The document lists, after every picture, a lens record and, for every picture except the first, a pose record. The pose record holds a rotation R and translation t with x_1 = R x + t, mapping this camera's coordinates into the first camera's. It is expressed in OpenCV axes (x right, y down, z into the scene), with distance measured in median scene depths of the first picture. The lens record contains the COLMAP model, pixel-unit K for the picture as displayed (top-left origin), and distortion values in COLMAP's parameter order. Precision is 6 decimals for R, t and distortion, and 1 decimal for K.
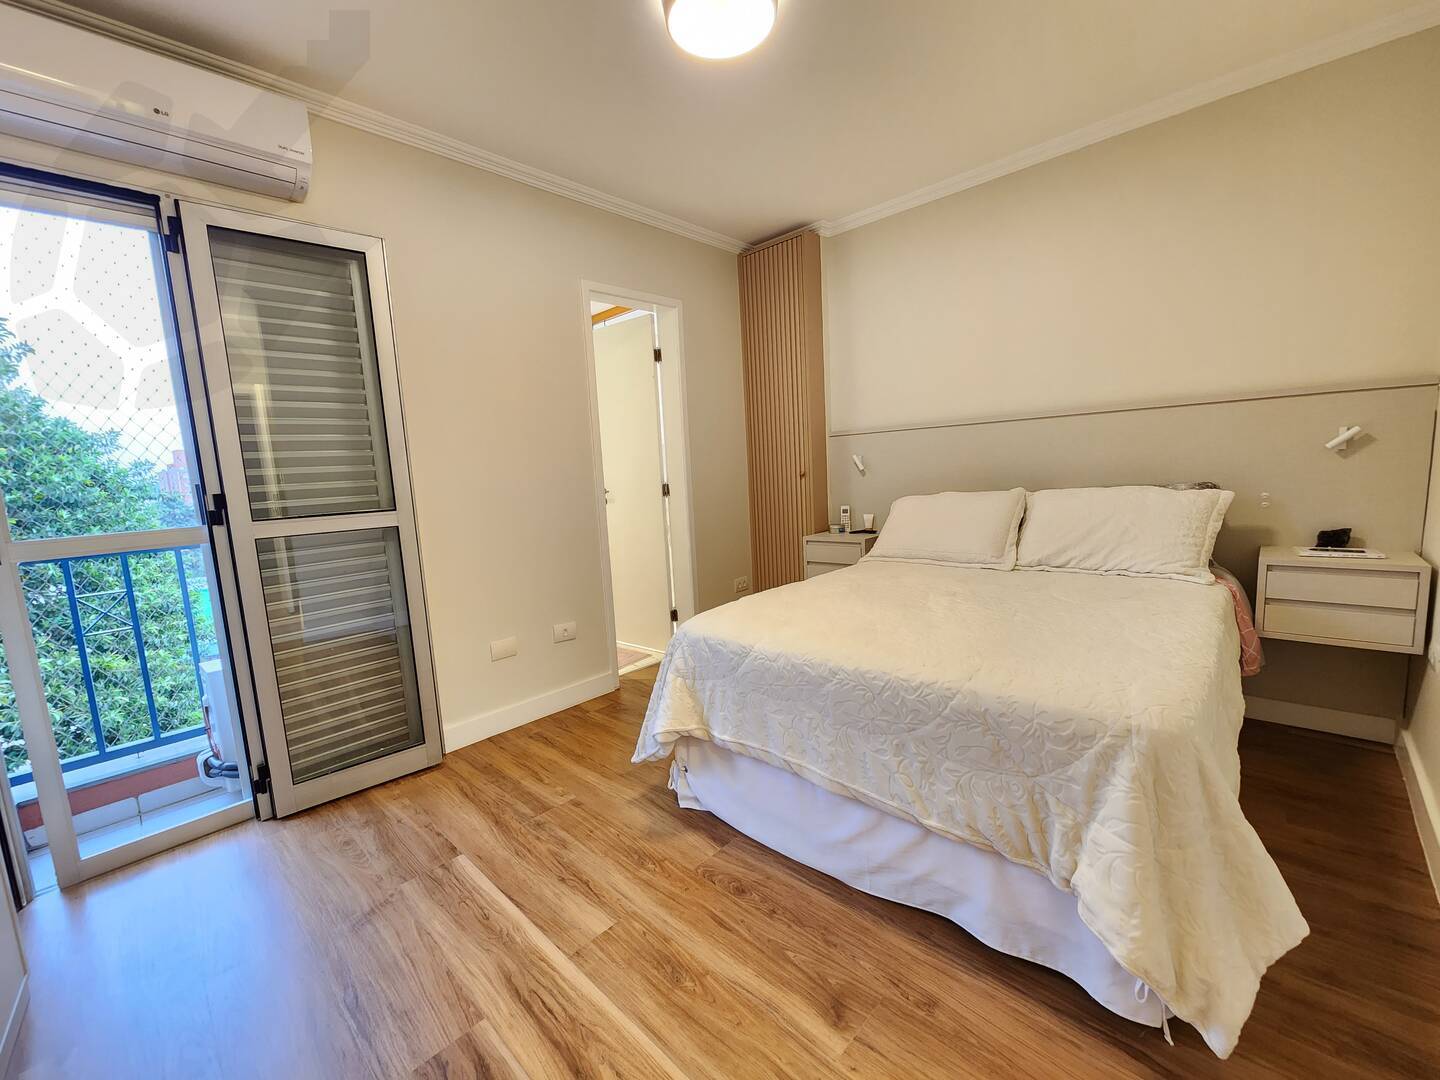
lens RADIAL K [[586.1, 0, 720.0], [0, 586.1, 540.0], [0, 0, 1]] dist [-0.000481, 0.000180]
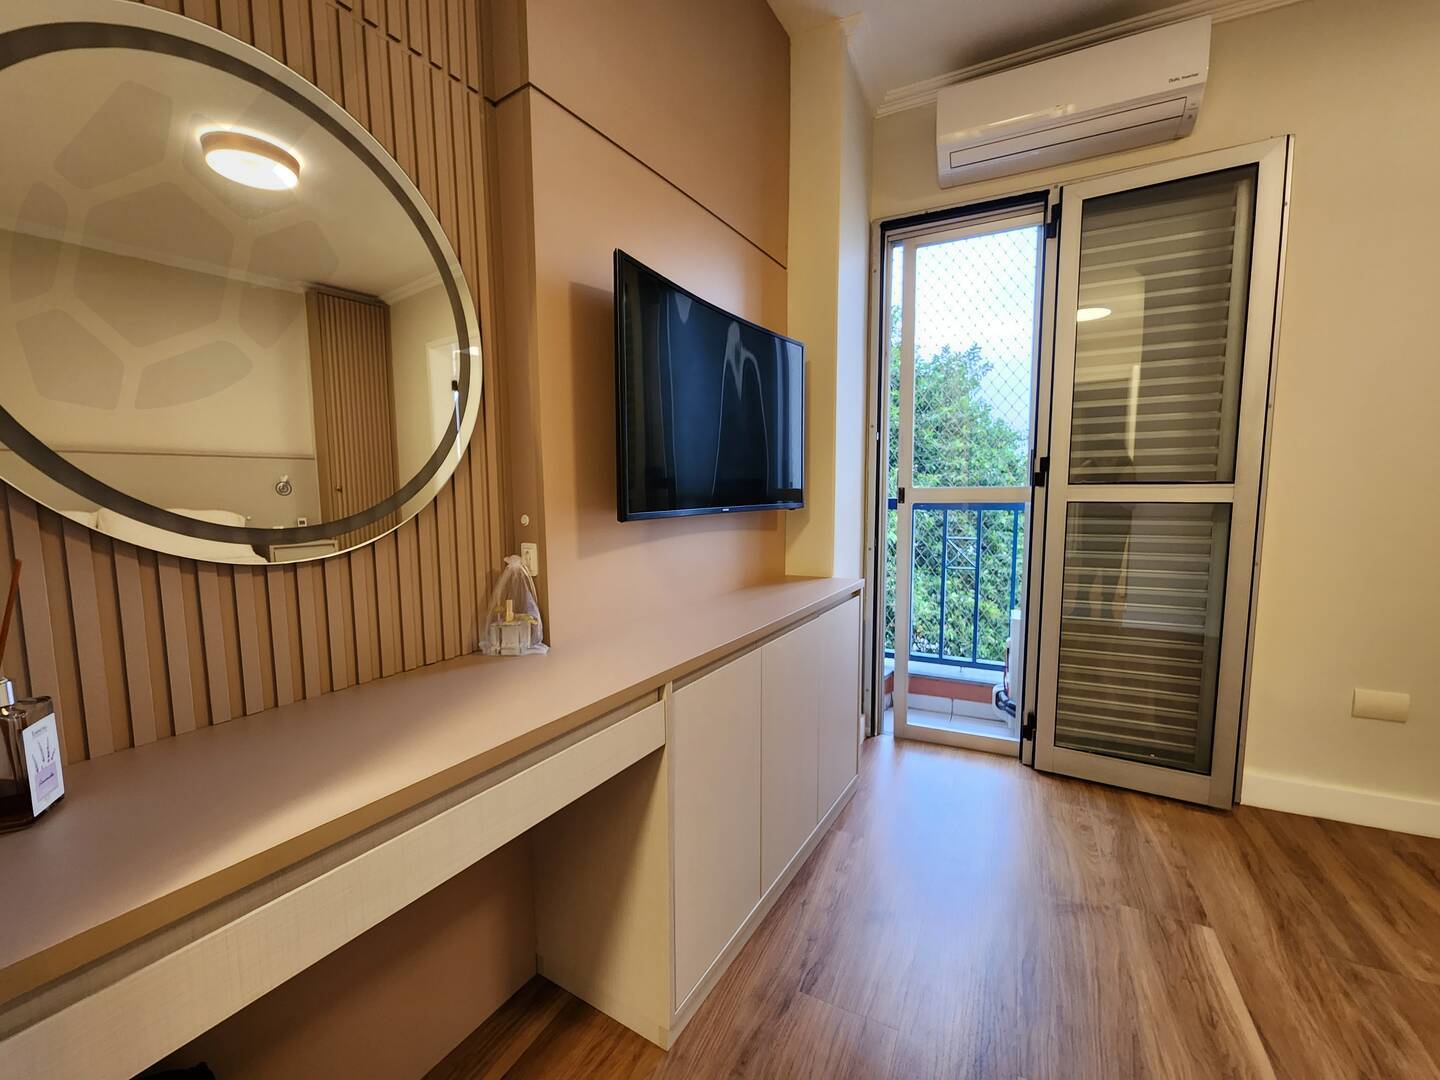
lens RADIAL K [[600.4, 0, 715.1], [0, 600.4, 547.6], [0, 0, 1]] dist [-0.001294, -0.000583]
pose [[0.286168, 0.137679, -0.948236, 0.039162], [-0.120581, 0.986930, 0.106907, 0.040038], [0.950562, 0.083746, 0.299029, 0.104019]]
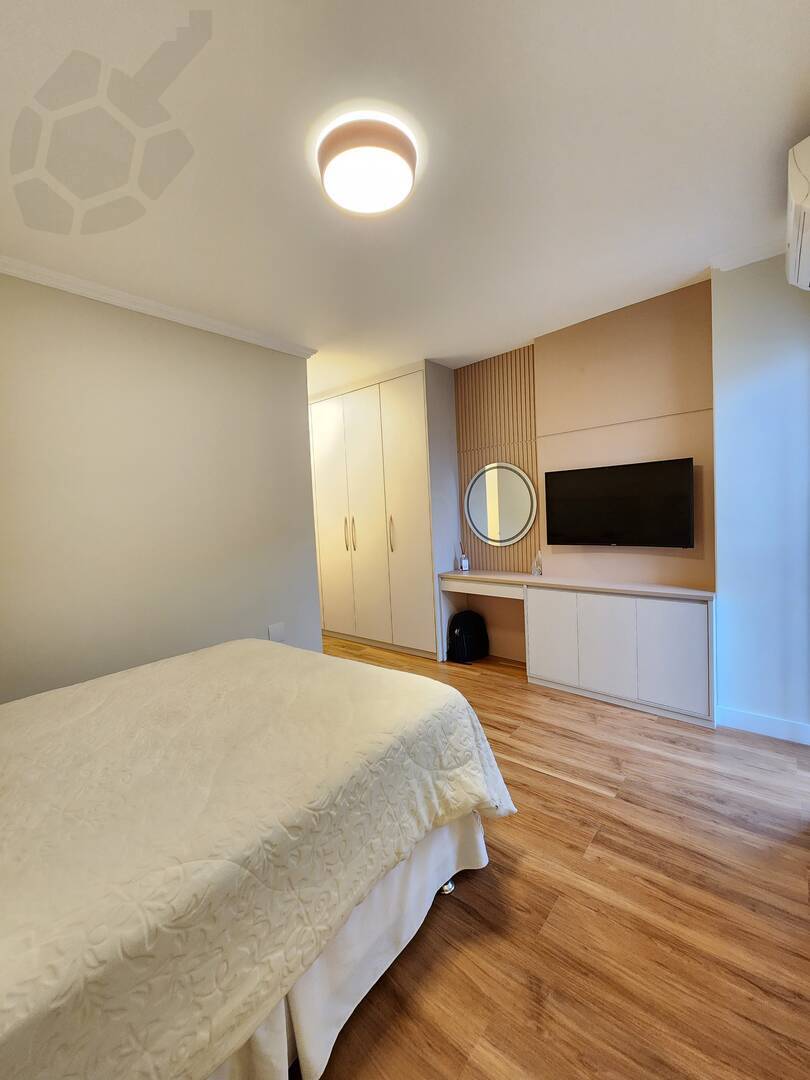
lens RADIAL K [[439.6, 0, 405.0], [0, 439.6, 540.0], [0, 0, 1]] dist [-0.000481, 0.000180]
pose [[-0.994286, 0.091853, -0.054393, 0.045383], [0.080660, 0.980203, 0.180820, -0.251394], [0.069925, 0.175399, -0.982011, 1.660365]]
